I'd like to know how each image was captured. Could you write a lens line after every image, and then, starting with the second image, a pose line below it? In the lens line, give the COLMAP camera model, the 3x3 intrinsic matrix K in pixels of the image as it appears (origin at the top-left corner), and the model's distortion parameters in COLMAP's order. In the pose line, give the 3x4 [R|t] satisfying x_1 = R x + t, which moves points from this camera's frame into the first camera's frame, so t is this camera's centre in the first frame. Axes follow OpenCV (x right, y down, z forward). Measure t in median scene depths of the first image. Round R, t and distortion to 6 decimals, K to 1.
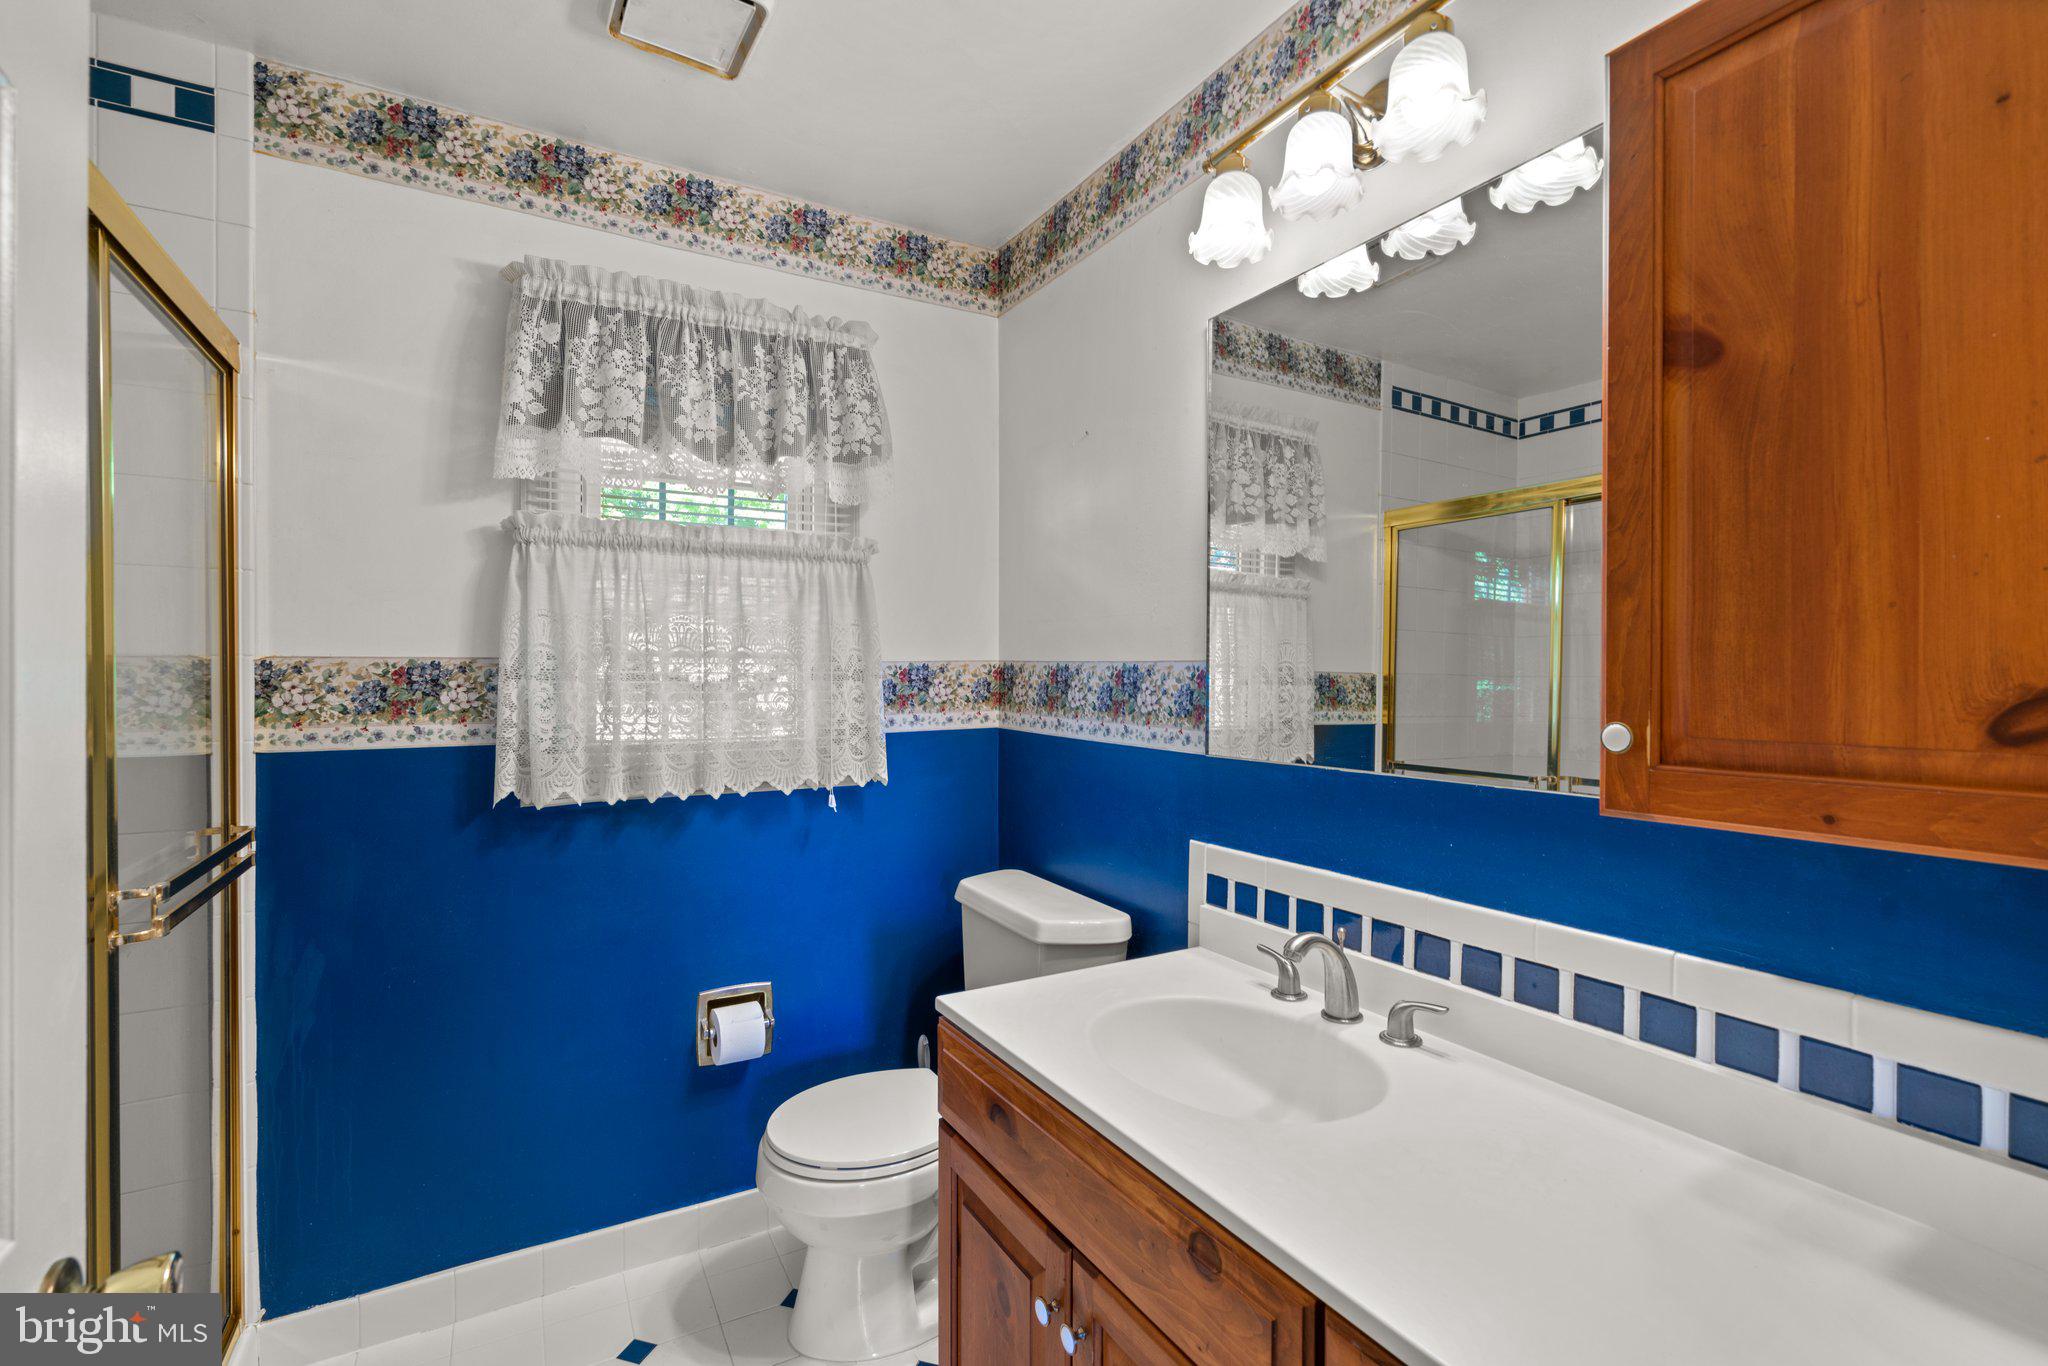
lens RADIAL K [[933.0, 0, 1026.2], [0, 933.0, 684.0], [0, 0, 1]] dist [-0.008838, 0.004444]
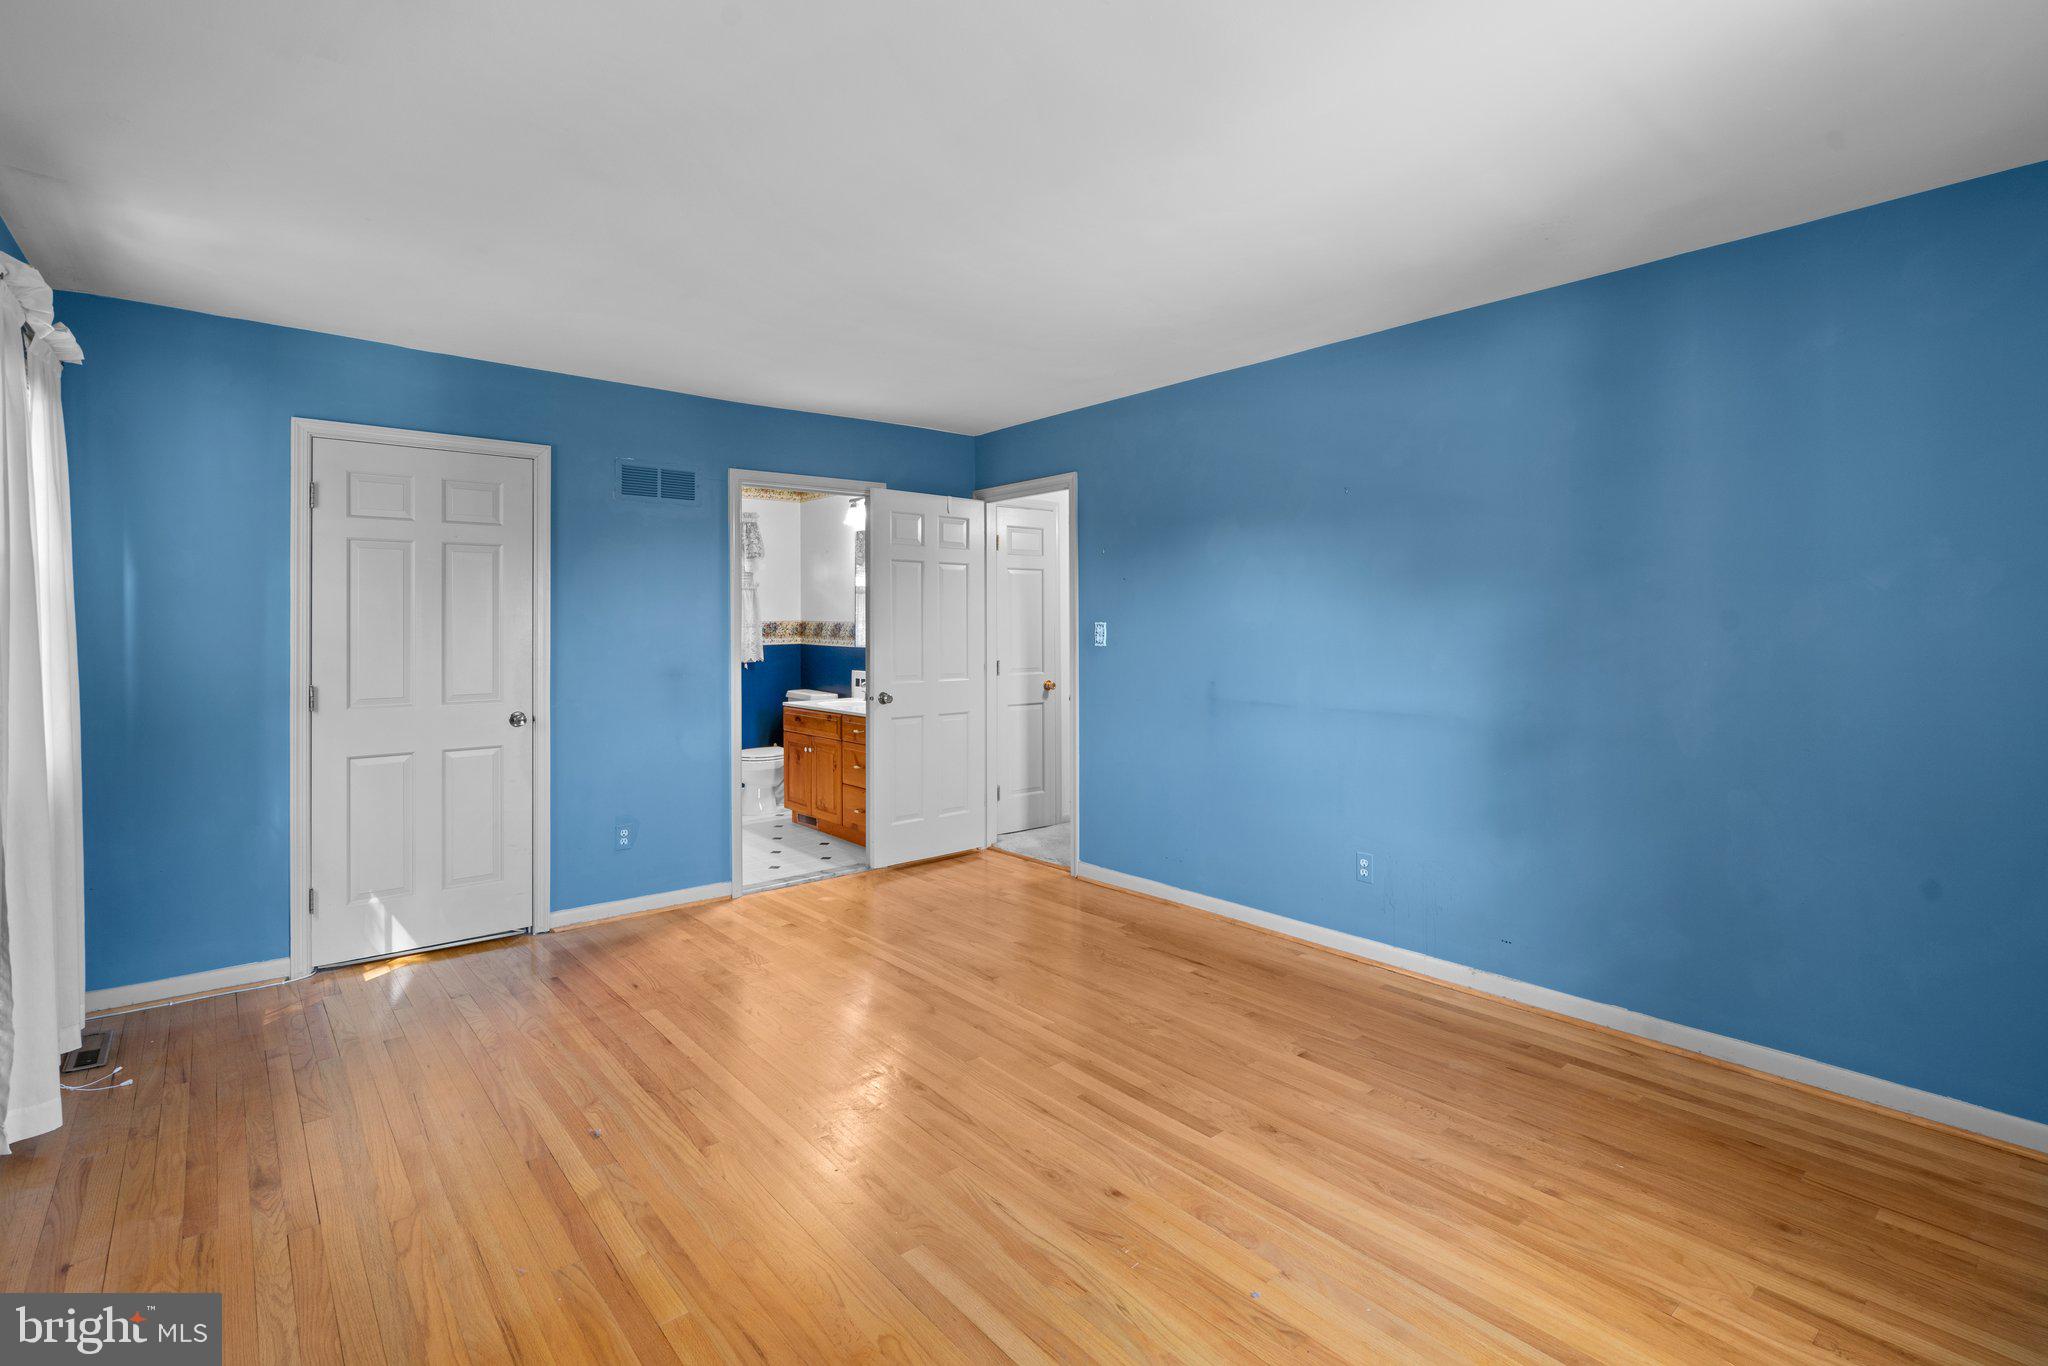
lens RADIAL K [[933.0, 0, 998.8], [0, 933.0, 625.9], [0, 0, 1]] dist [-0.008838, 0.004444]
pose [[0.987211, -0.006470, 0.159285, 0.130819], [0.006932, 0.999973, -0.002346, 0.002564], [-0.159265, 0.003420, 0.987230, -2.196390]]
